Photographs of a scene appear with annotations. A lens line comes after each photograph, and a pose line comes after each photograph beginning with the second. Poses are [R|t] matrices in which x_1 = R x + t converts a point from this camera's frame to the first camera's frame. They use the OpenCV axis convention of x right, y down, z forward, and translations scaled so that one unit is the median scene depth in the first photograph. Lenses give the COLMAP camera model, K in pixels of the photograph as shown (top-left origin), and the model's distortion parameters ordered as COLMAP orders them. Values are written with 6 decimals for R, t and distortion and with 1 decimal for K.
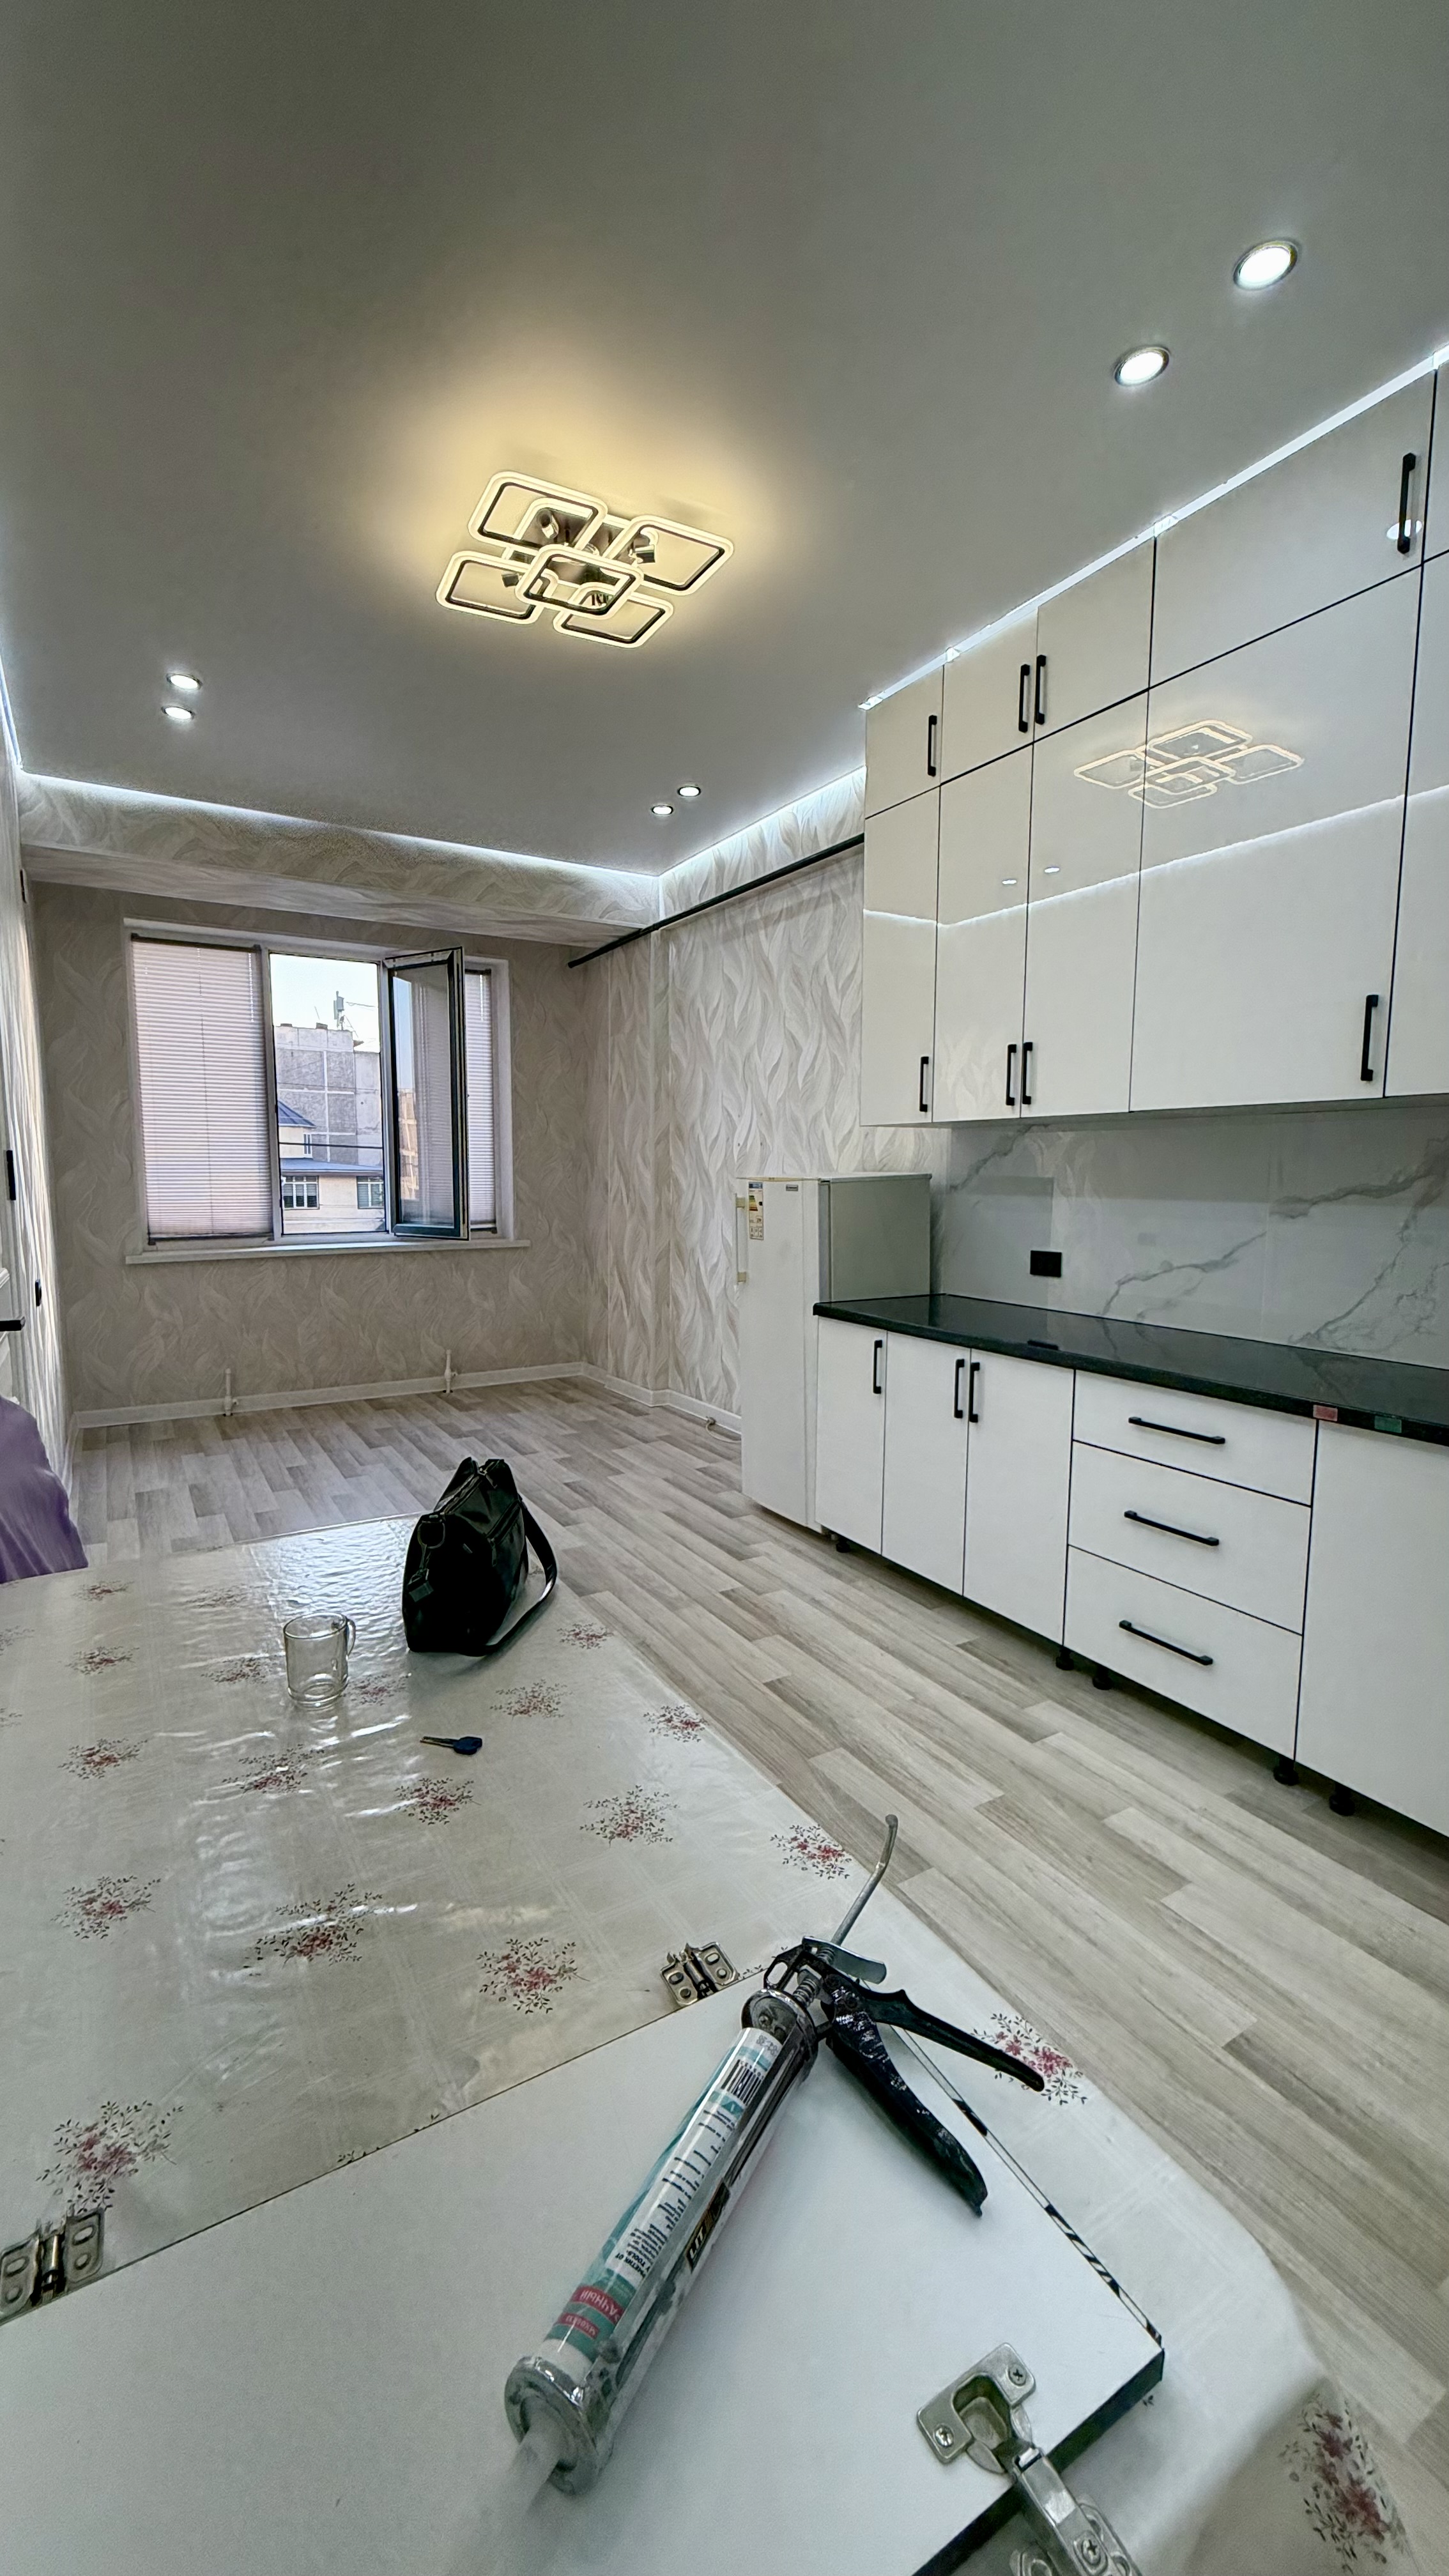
lens RADIAL K [[1030.4, 0, 734.4], [0, 1030.4, 1288.7], [0, 0, 1]] dist [-0.001664, 0.000608]
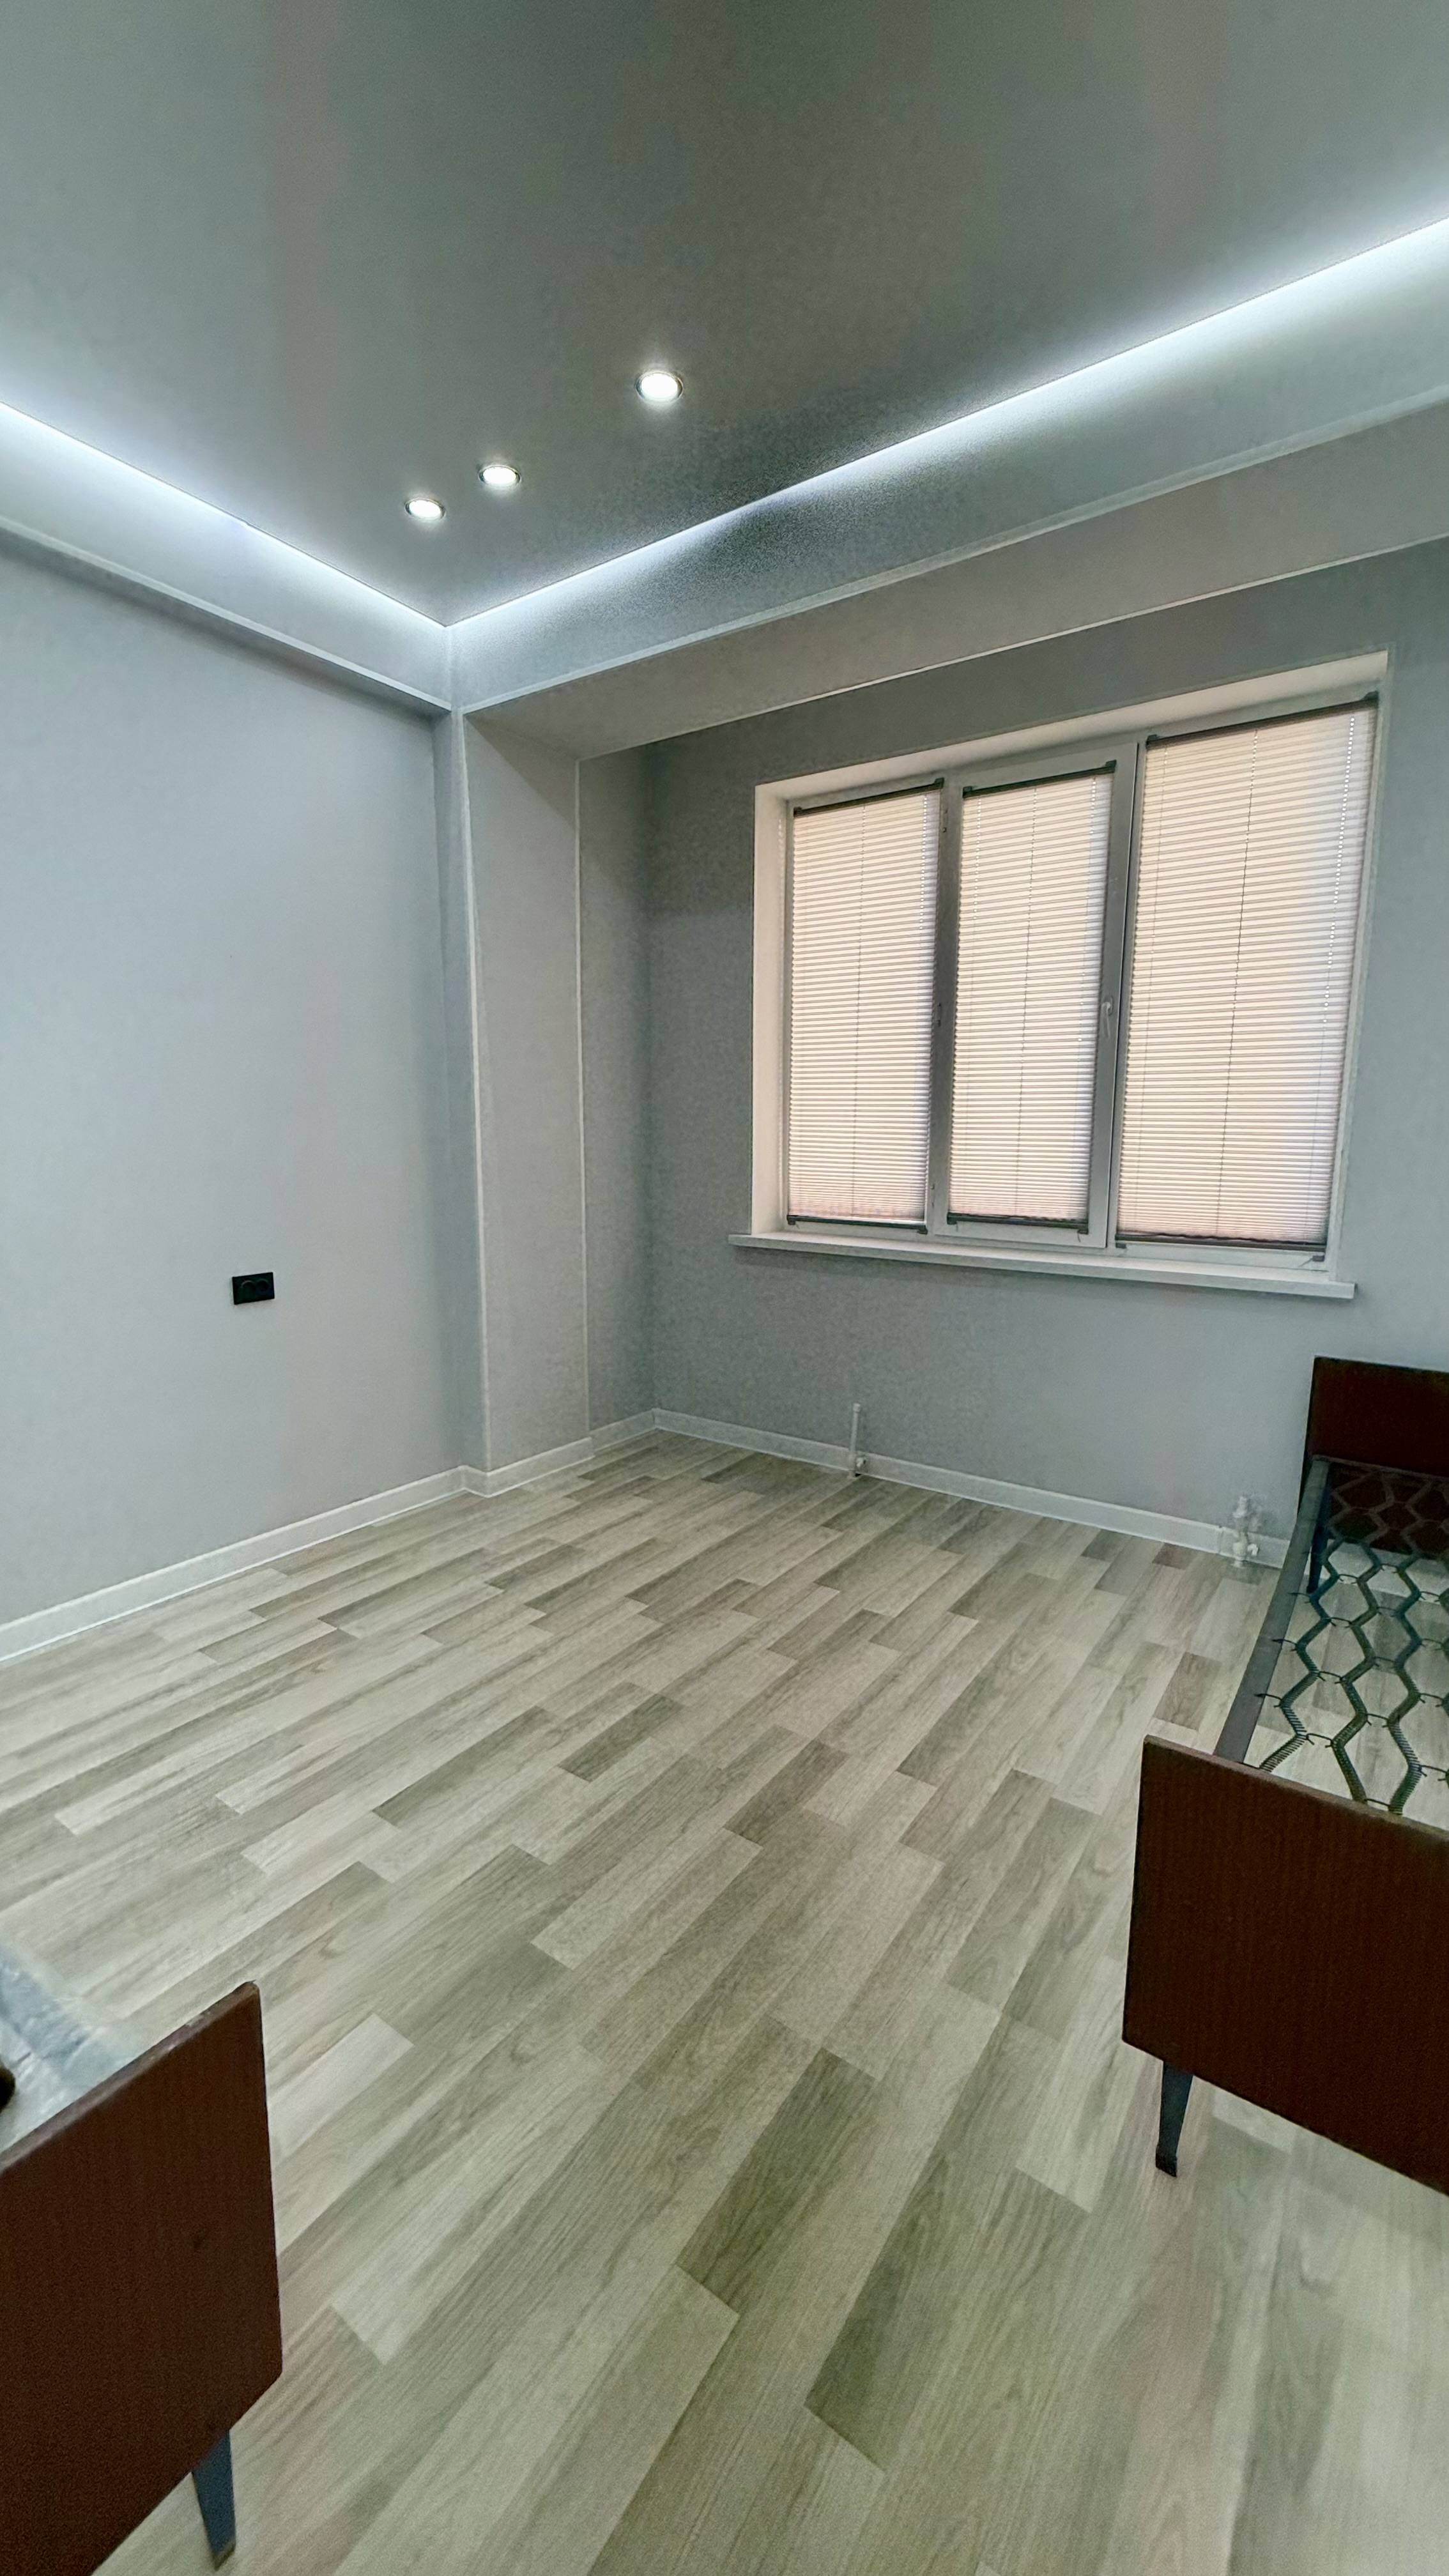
lens RADIAL K [[1030.4, 0, 707.3], [0, 1030.4, 1289.5], [0, 0, 1]] dist [-0.001664, 0.000608]
pose [[0.409941, 0.136279, -0.901874, 0.139425], [-0.111073, 0.988875, 0.098938, -0.084575], [0.905324, 0.059615, 0.420518, 0.829224]]
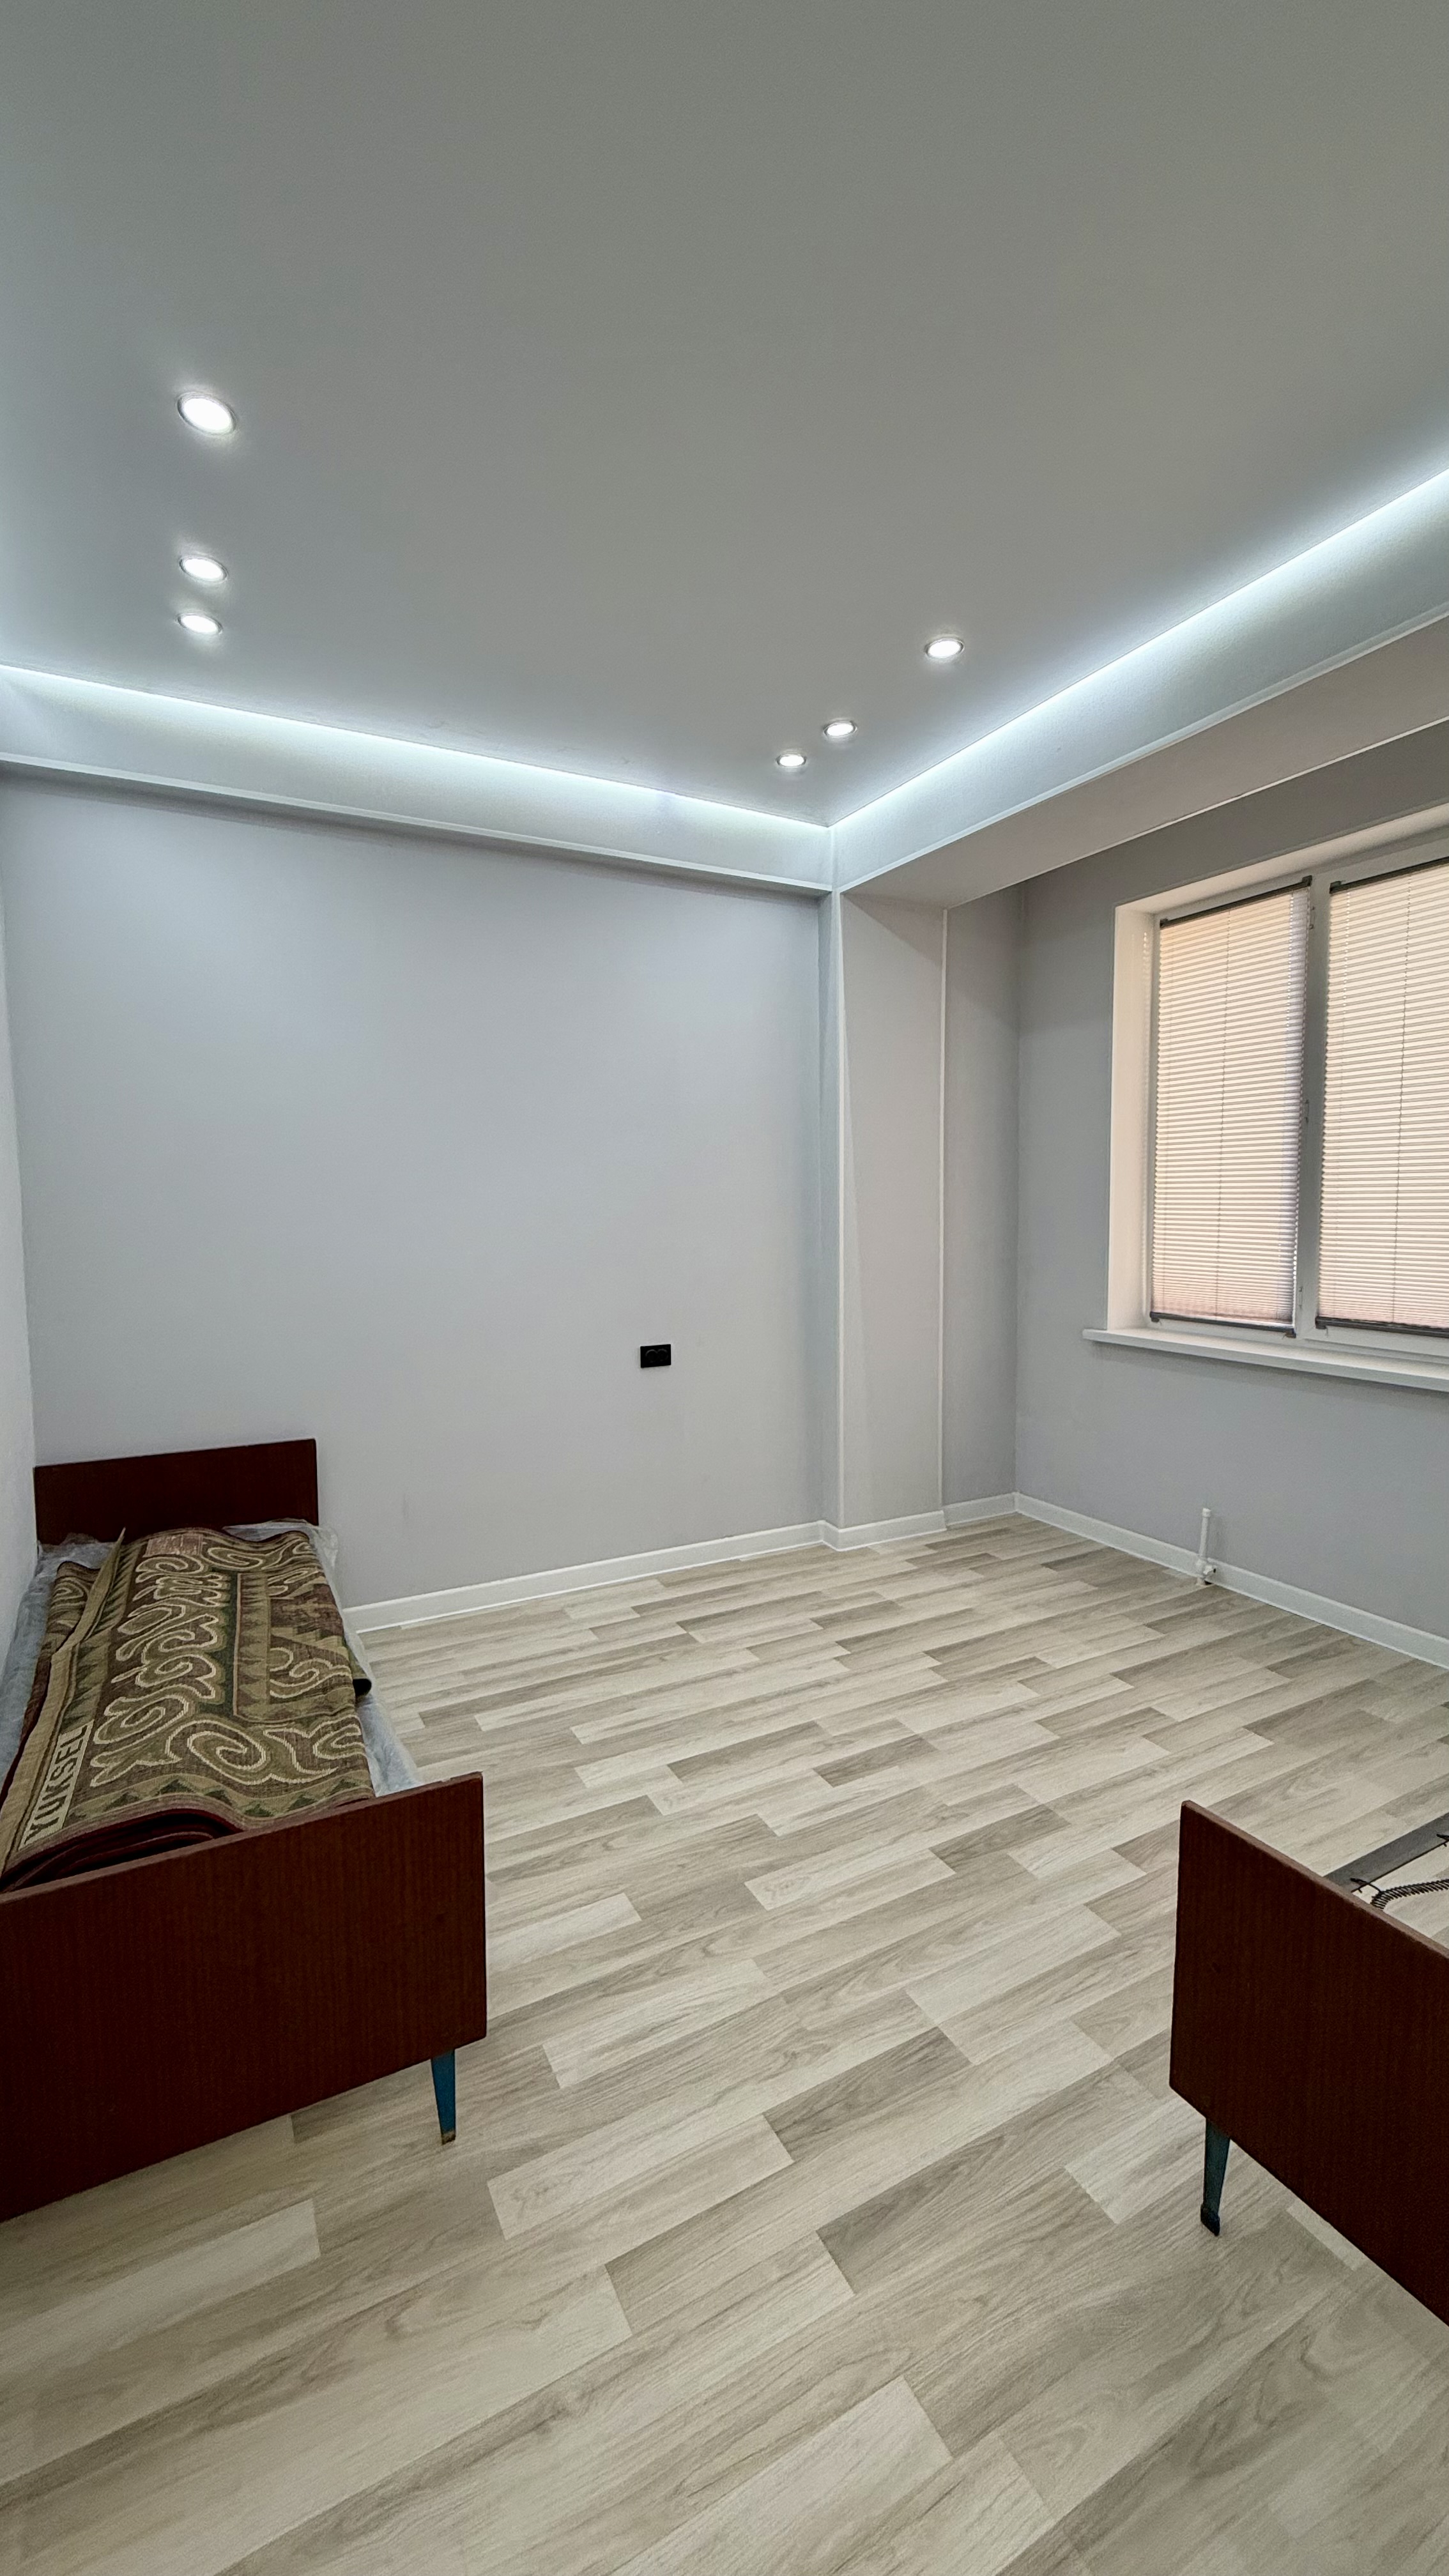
lens RADIAL K [[1030.4, 0, 696.9], [0, 1030.4, 1288.1], [0, 0, 1]] dist [-0.001664, 0.000608]
pose [[-0.056664, 0.071991, -0.995794, 0.283594], [-0.112359, 0.990601, 0.078009, -0.117791], [0.992051, 0.116307, -0.048043, 0.924800]]
